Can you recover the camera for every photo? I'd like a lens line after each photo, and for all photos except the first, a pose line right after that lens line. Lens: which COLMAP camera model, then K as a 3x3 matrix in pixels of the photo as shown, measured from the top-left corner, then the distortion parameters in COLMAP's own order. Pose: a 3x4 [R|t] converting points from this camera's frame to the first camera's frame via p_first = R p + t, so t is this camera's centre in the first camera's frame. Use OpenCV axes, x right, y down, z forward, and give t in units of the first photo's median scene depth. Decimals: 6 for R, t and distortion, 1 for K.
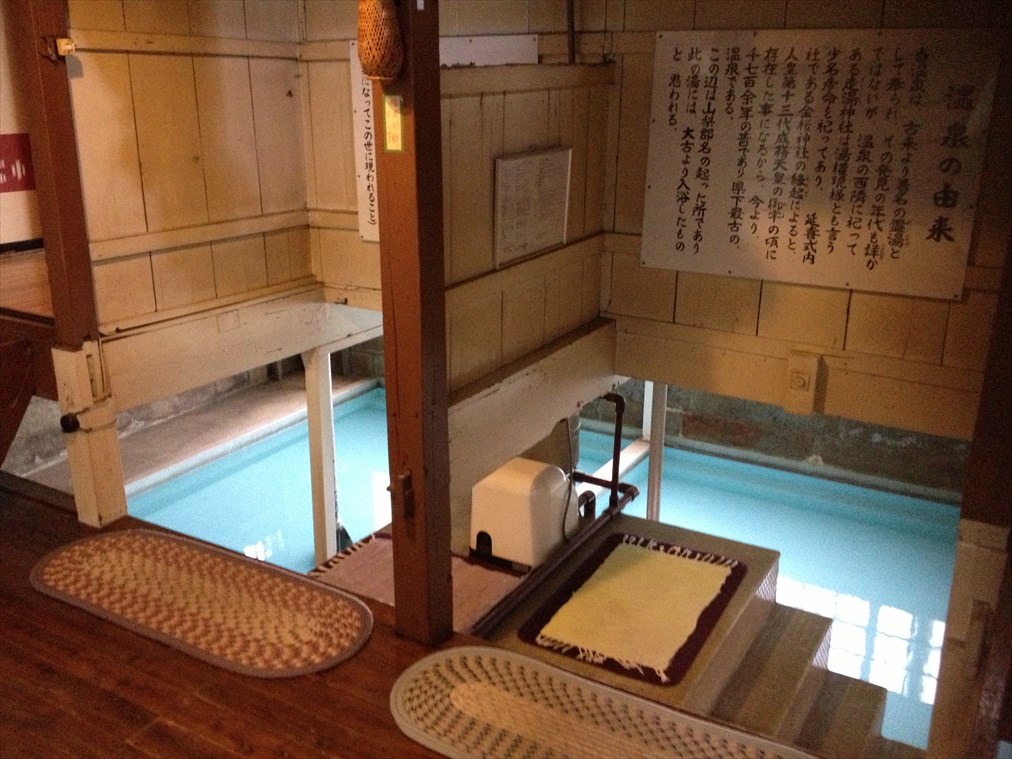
lens RADIAL K [[934.0, 0, 506.0], [0, 934.0, 379.5], [0, 0, 1]] dist [0.127347, -0.311322]
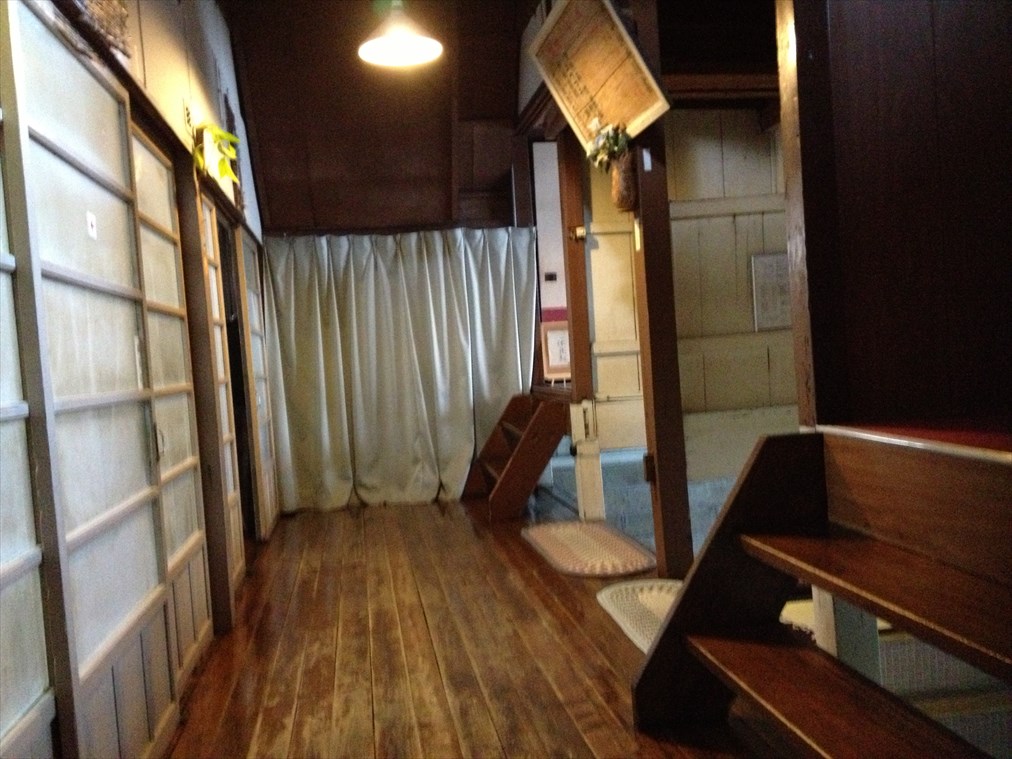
lens RADIAL K [[934.0, 0, 506.0], [0, 934.0, 379.5], [0, 0, 1]] dist [0.127347, -0.311322]
pose [[0.624375, -0.026210, -0.780685, 1.080410], [-0.170796, 0.970672, -0.169188, 0.322616], [0.762223, 0.238975, 0.601587, -0.158499]]
